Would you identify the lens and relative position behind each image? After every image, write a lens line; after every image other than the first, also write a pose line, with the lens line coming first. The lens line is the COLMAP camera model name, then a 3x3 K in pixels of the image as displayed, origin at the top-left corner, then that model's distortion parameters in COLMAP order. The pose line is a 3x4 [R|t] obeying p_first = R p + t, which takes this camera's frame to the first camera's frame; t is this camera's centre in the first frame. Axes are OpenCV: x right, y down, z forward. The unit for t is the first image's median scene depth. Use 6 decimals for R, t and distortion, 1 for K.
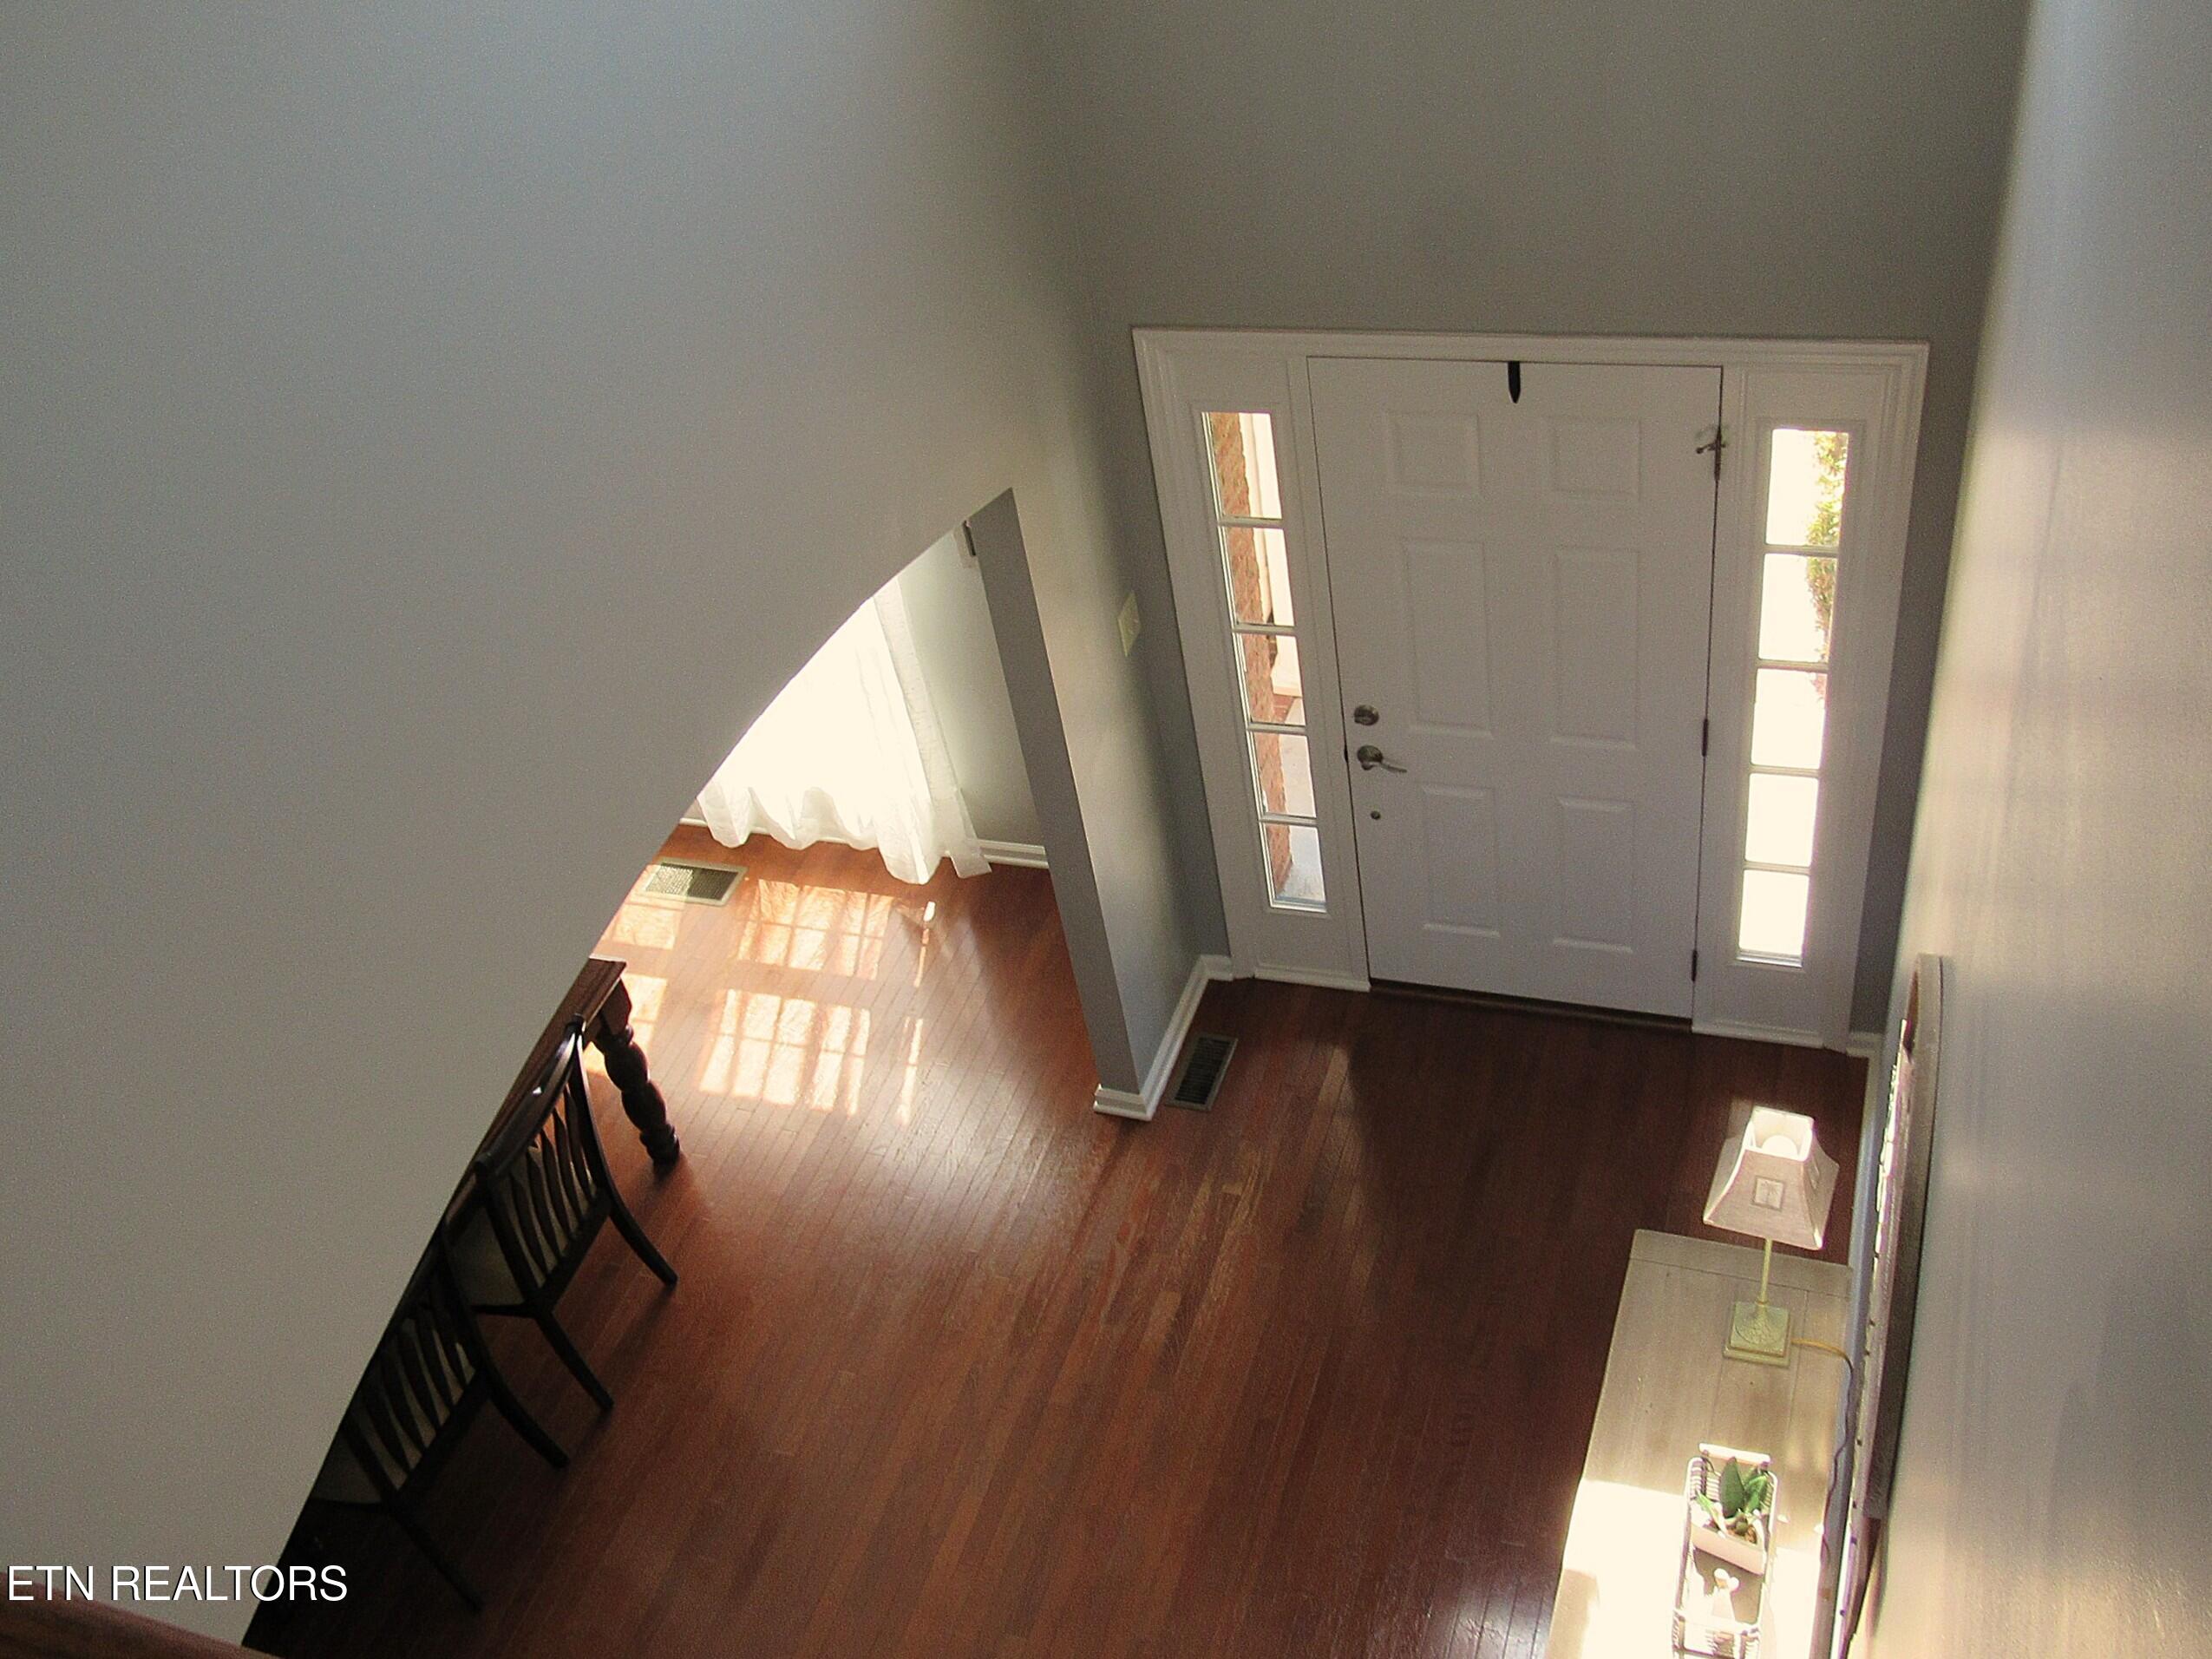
lens RADIAL K [[1994.0, 0, 1109.3], [0, 1994.0, 806.6], [0, 0, 1]] dist [-0.061666, 0.007342]
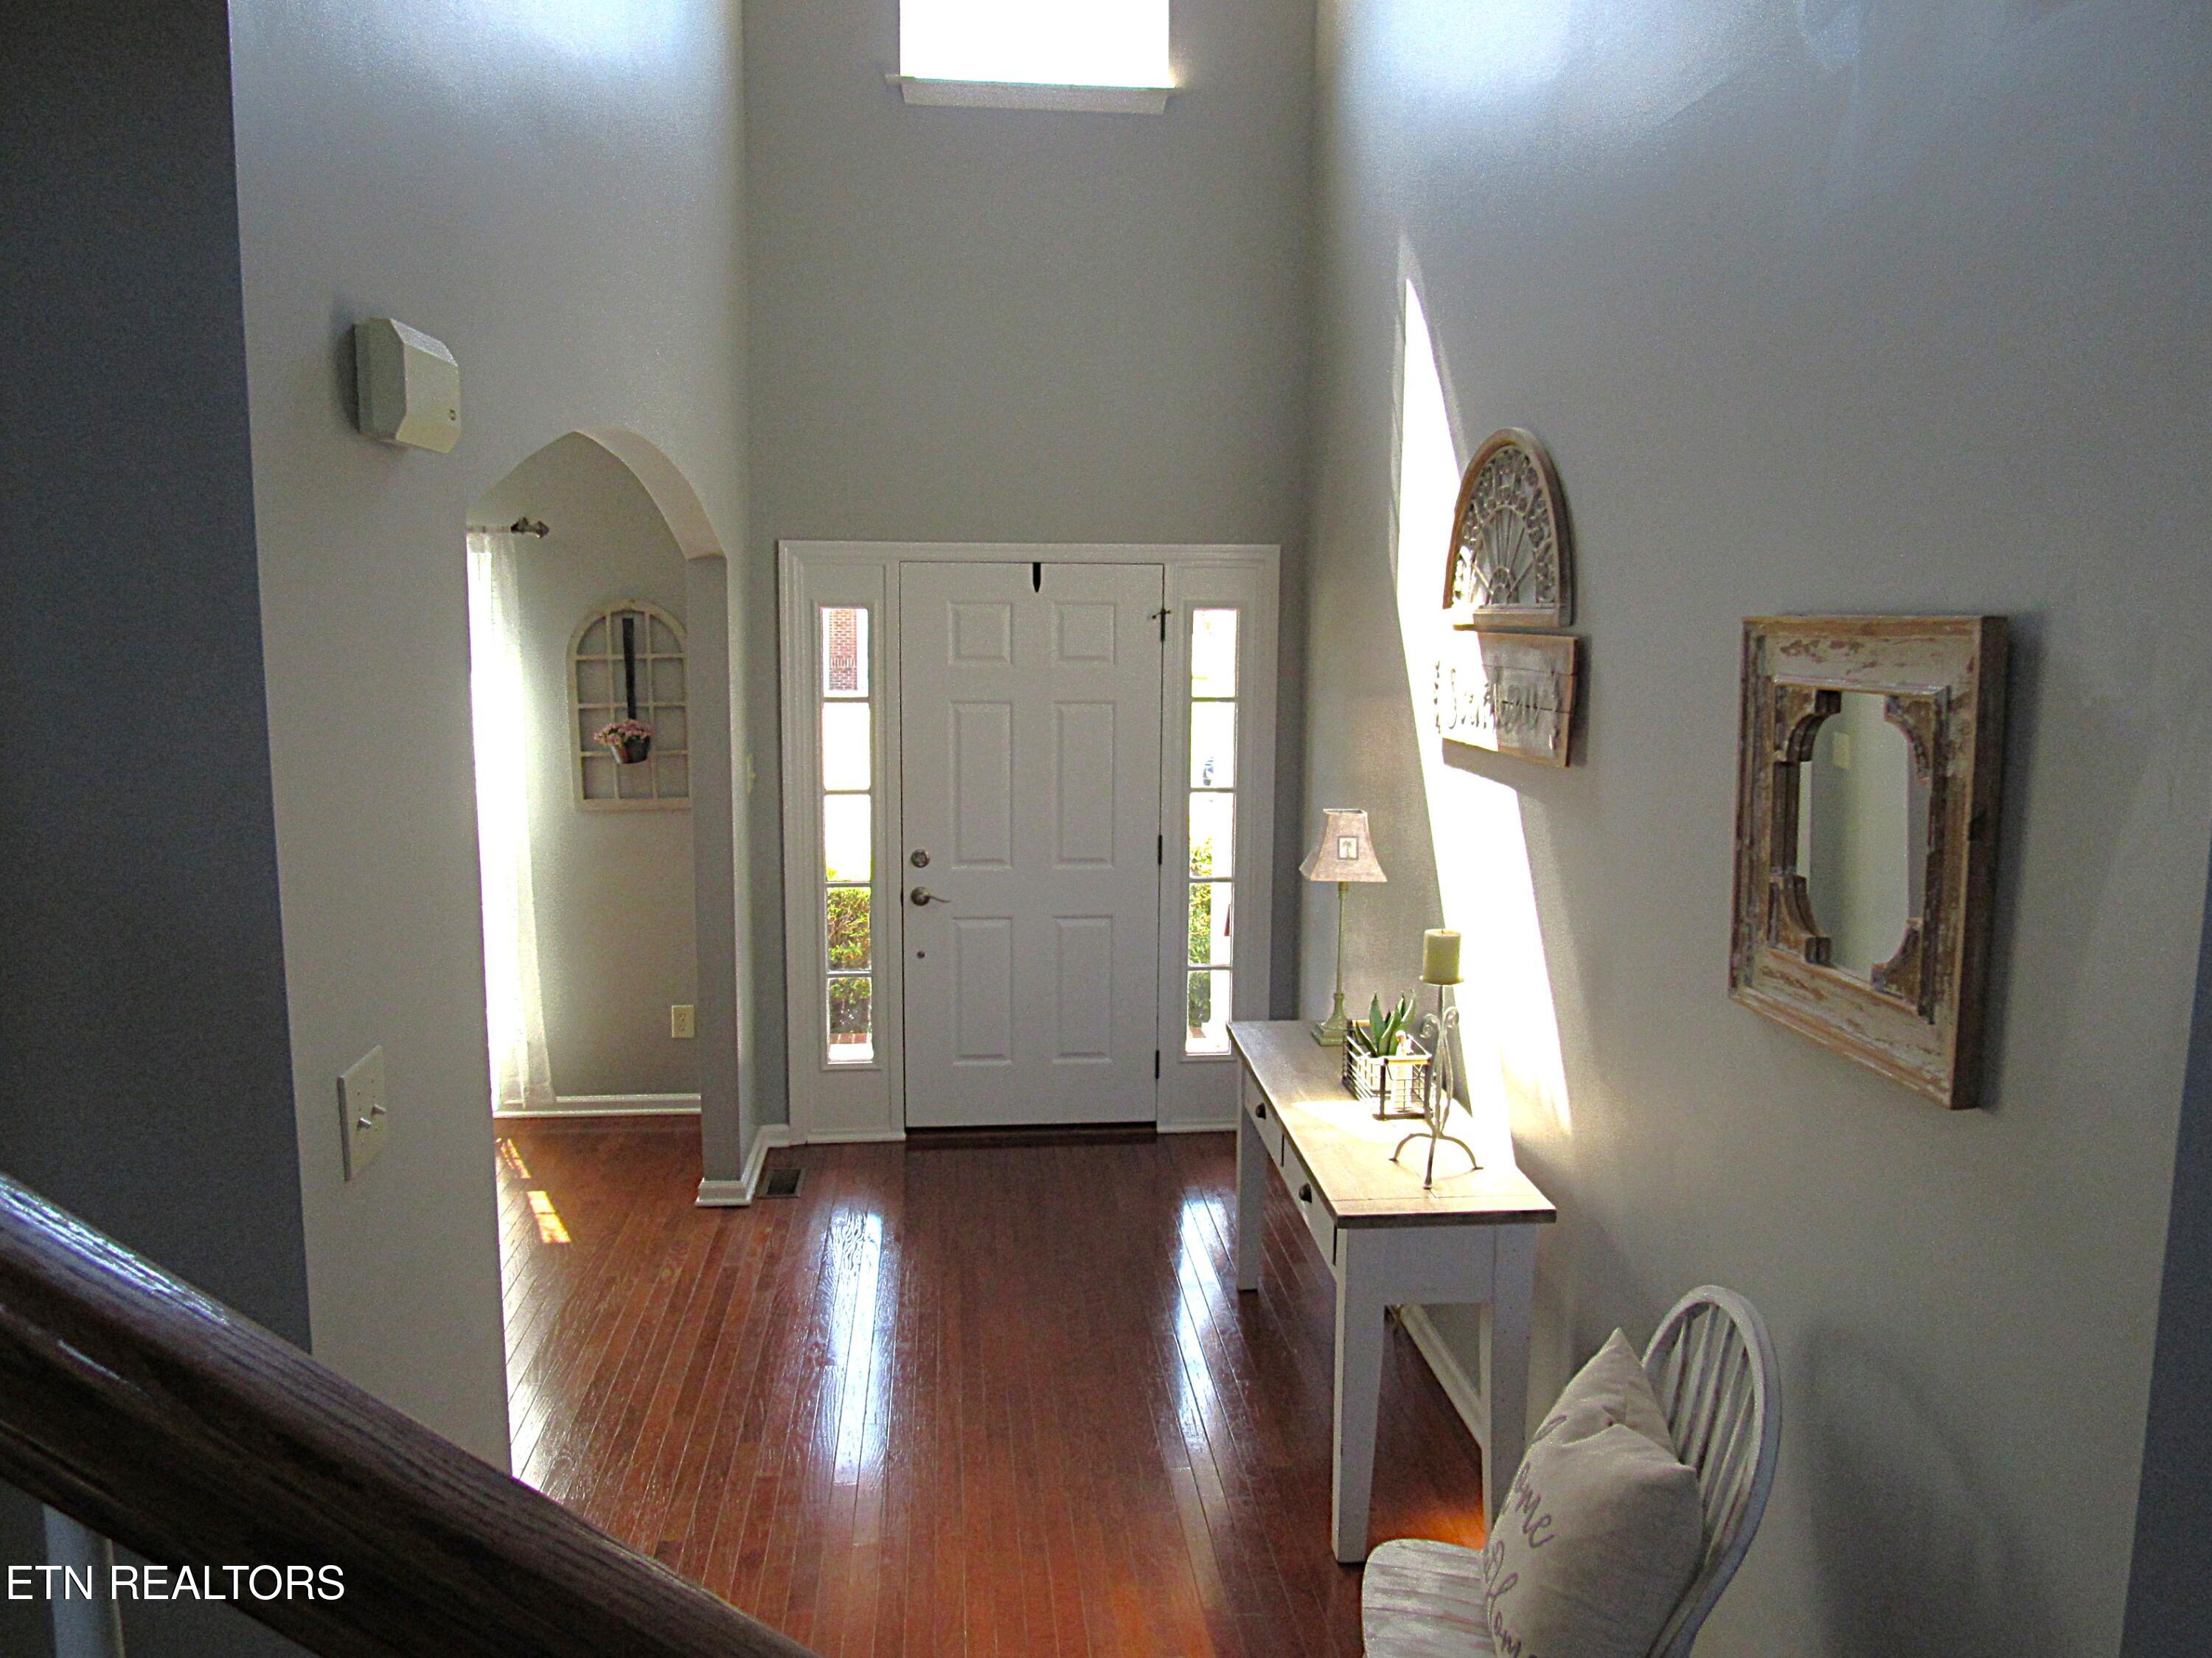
lens RADIAL K [[1582.0, 0, 1112.8], [0, 1582.0, 830.7], [0, 0, 1]] dist [-0.030809, 0.013655]
pose [[0.894116, 0.098517, 0.436864, -0.231179], [0.160197, 0.840596, -0.517432, 0.527332], [-0.418202, 0.532629, 0.735808, 0.141699]]
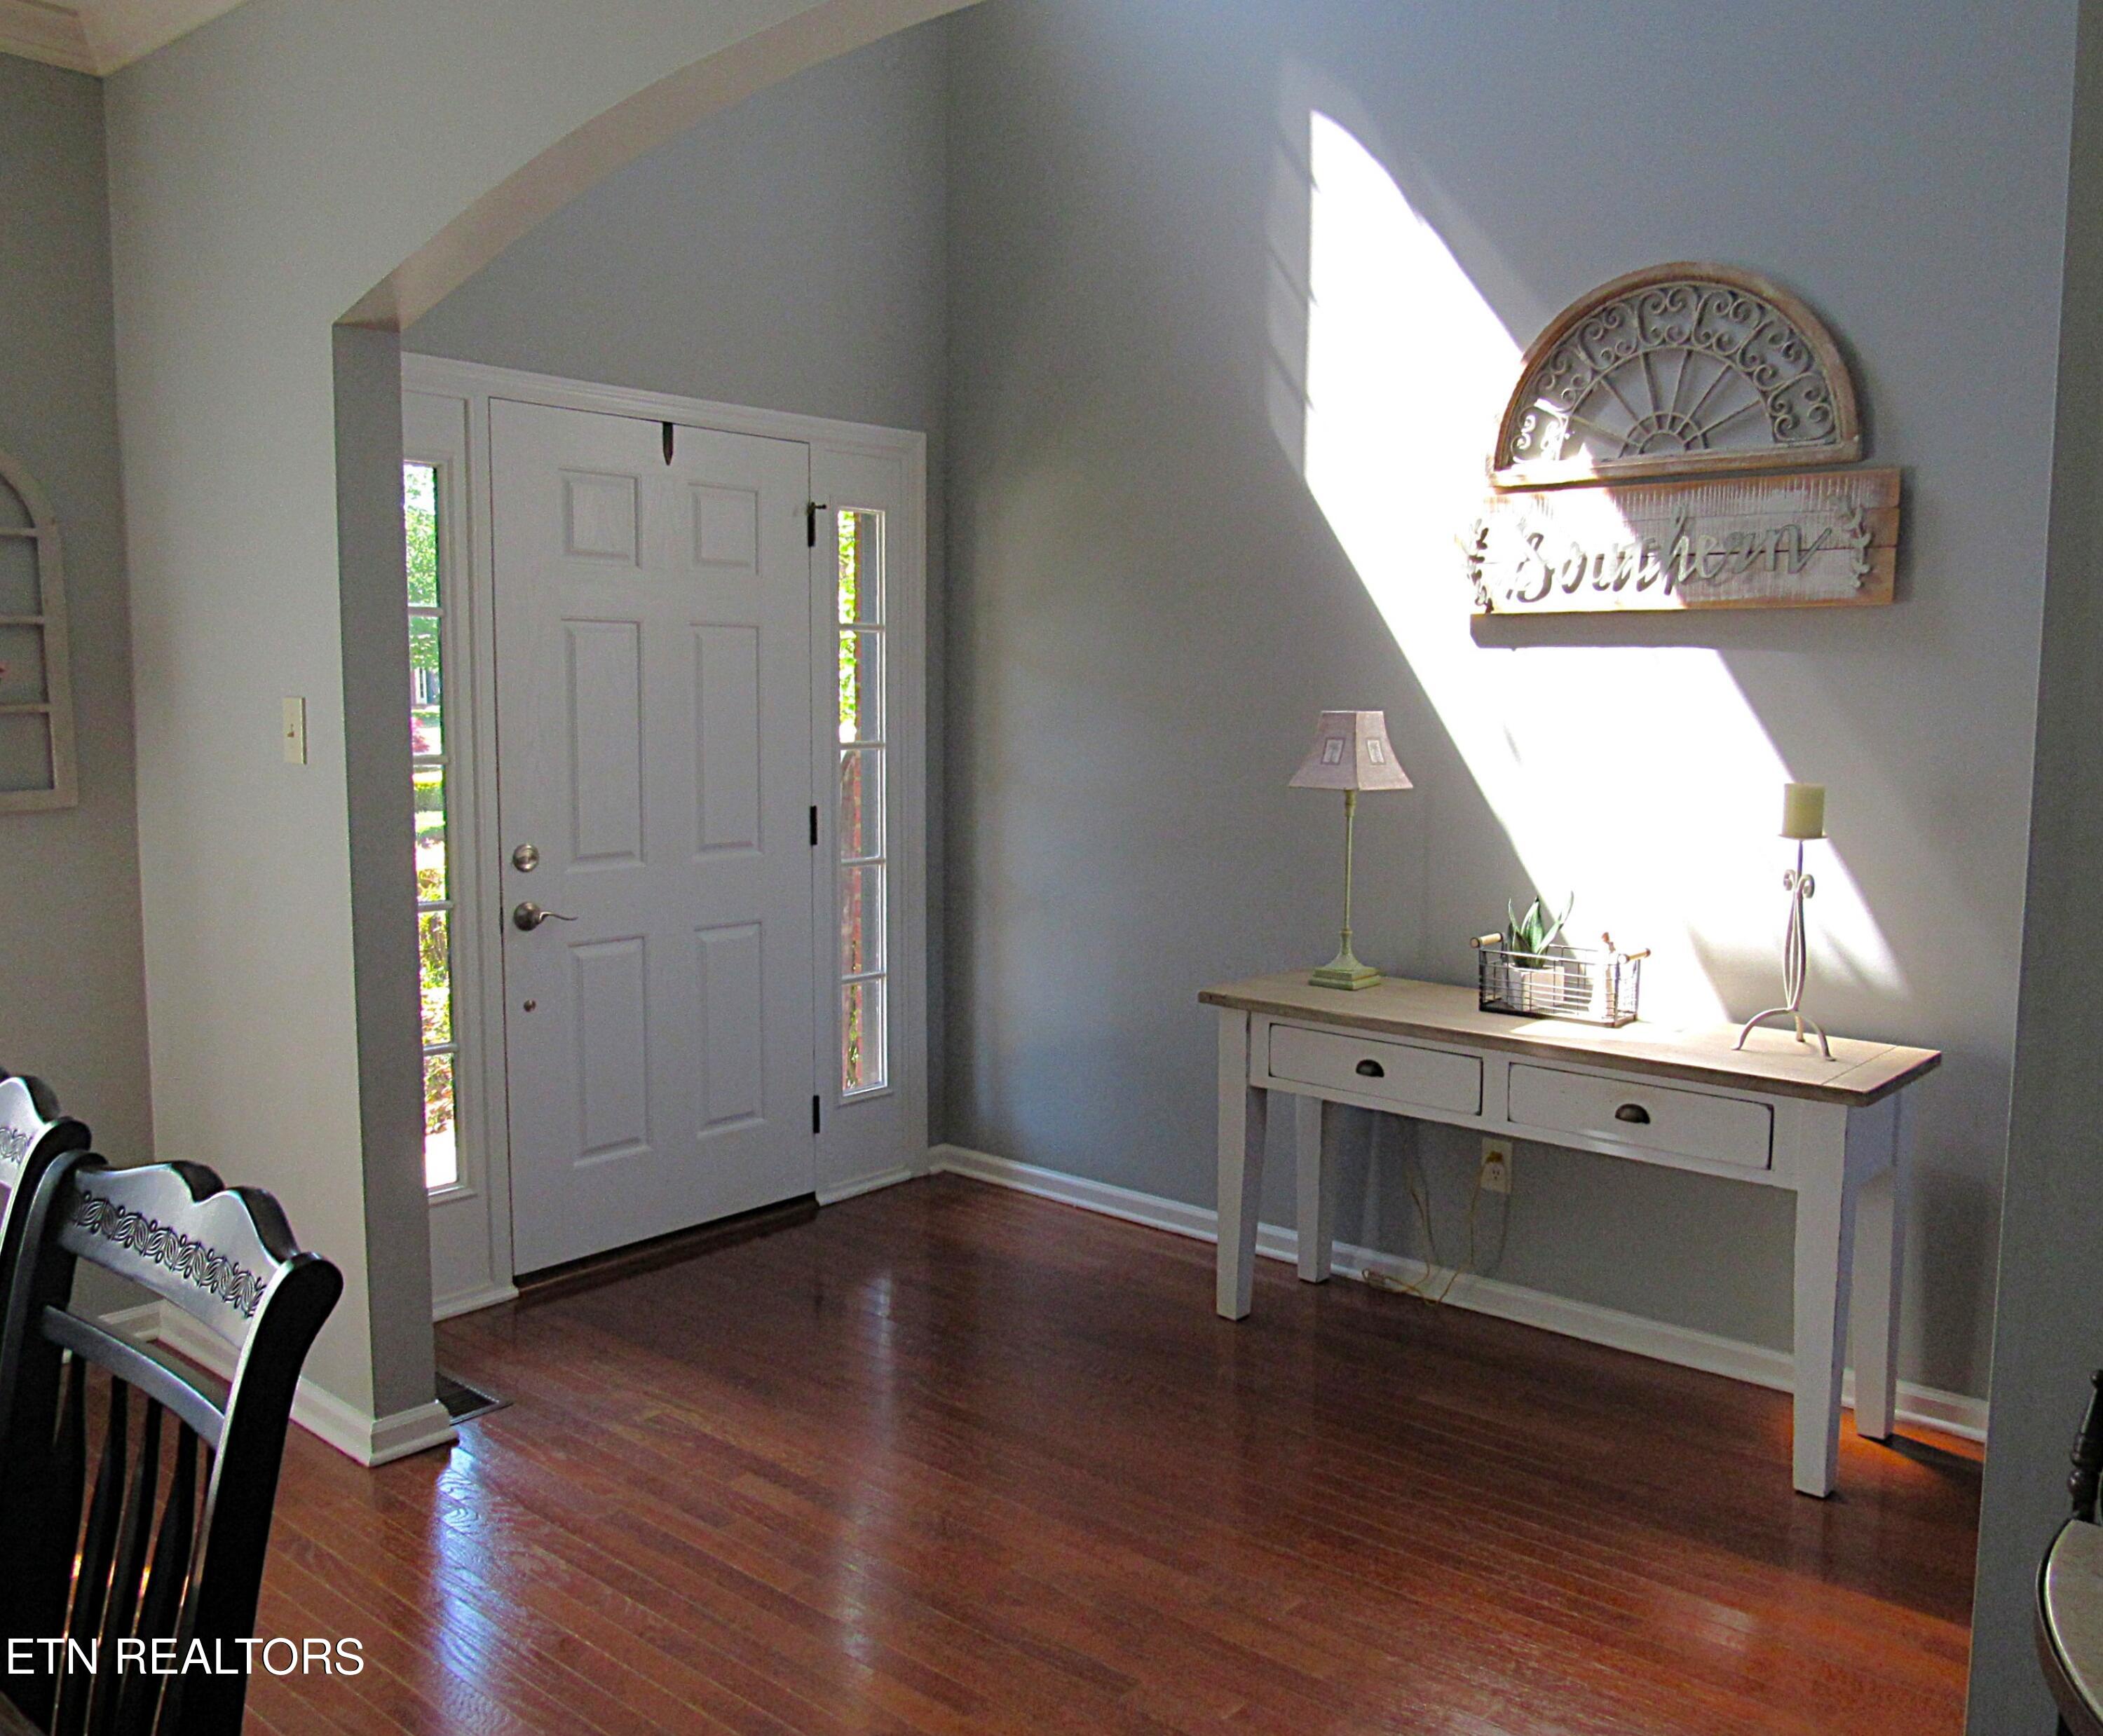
lens RADIAL K [[1713.2, 0, 1129.7], [0, 1713.2, 869.8], [0, 0, 1]] dist [-0.007440, -0.003798]
pose [[0.345906, 0.050392, 0.936915, -0.503184], [0.551986, 0.796545, -0.246634, 0.301378], [-0.758723, 0.602476, 0.247714, 0.618479]]
